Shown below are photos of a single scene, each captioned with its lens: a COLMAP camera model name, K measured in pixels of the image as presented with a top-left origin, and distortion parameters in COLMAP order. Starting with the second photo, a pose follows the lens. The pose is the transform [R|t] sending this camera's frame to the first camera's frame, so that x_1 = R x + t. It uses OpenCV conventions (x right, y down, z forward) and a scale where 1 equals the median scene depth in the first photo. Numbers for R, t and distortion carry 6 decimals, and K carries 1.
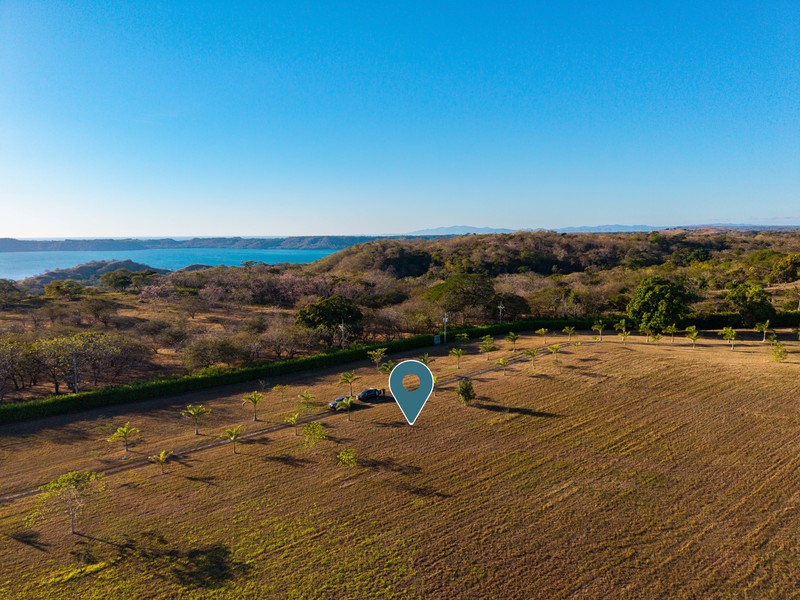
lens RADIAL K [[532.8, 0, 397.6], [0, 532.8, 303.5], [0, 0, 1]] dist [0.026648, -0.024956]
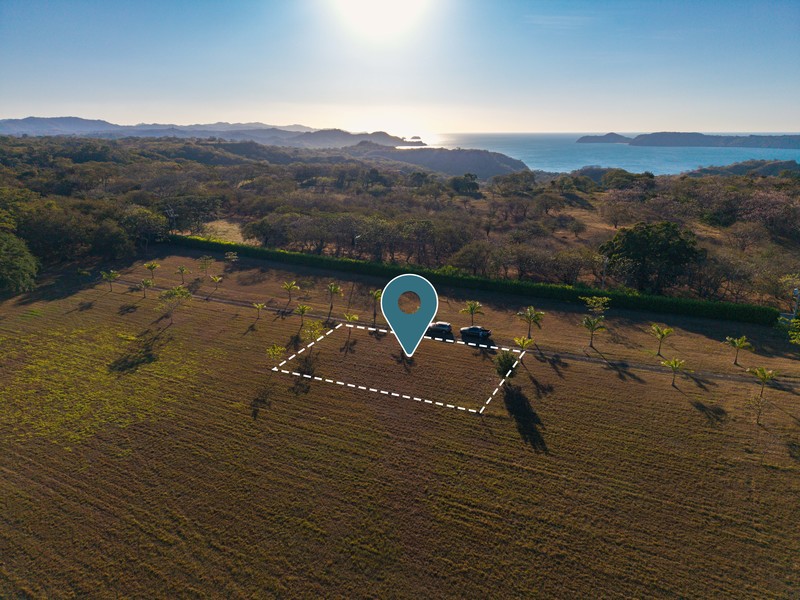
lens RADIAL K [[532.8, 0, 397.6], [0, 532.8, 303.5], [0, 0, 1]] dist [0.026648, -0.024956]
pose [[0.432169, 0.283698, -0.856006, 0.385832], [-0.120091, 0.958878, 0.257162, -0.052284], [0.893761, -0.008339, 0.448467, 0.297986]]
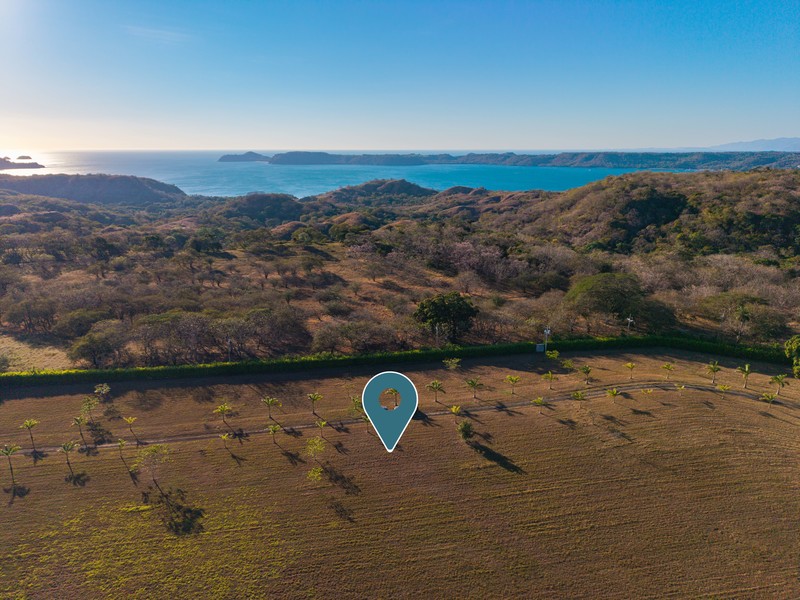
lens RADIAL K [[532.1, 0, 397.8], [0, 532.1, 302.2], [0, 0, 1]] dist [0.041111, -0.051170]
pose [[0.880176, 0.137667, -0.454243, 0.275548], [-0.067145, 0.983504, 0.167965, -0.166067], [0.469873, -0.117339, 0.874900, -0.030216]]
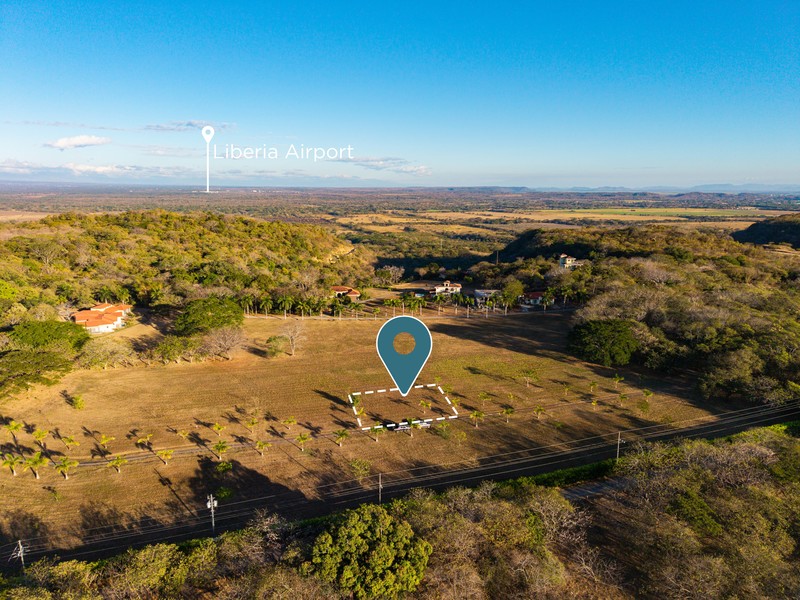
lens RADIAL K [[532.8, 0, 397.6], [0, 532.8, 303.5], [0, 0, 1]] dist [0.026648, -0.024956]
pose [[-0.934148, -0.074043, 0.349121, -0.329510], [0.052472, 0.939115, 0.339572, -0.396250], [-0.353008, 0.335530, -0.873387, 1.323420]]
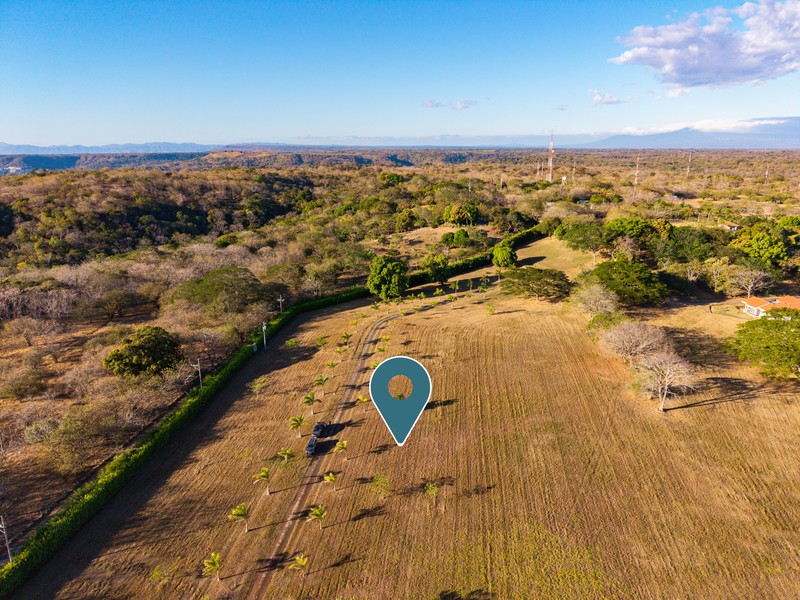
lens RADIAL K [[532.1, 0, 397.8], [0, 532.1, 302.2], [0, 0, 1]] dist [0.041111, -0.051170]
pose [[0.709949, -0.190318, 0.678050, -0.399735], [0.090470, 0.979462, 0.180194, -0.173576], [-0.698418, -0.066585, 0.712586, 0.054804]]
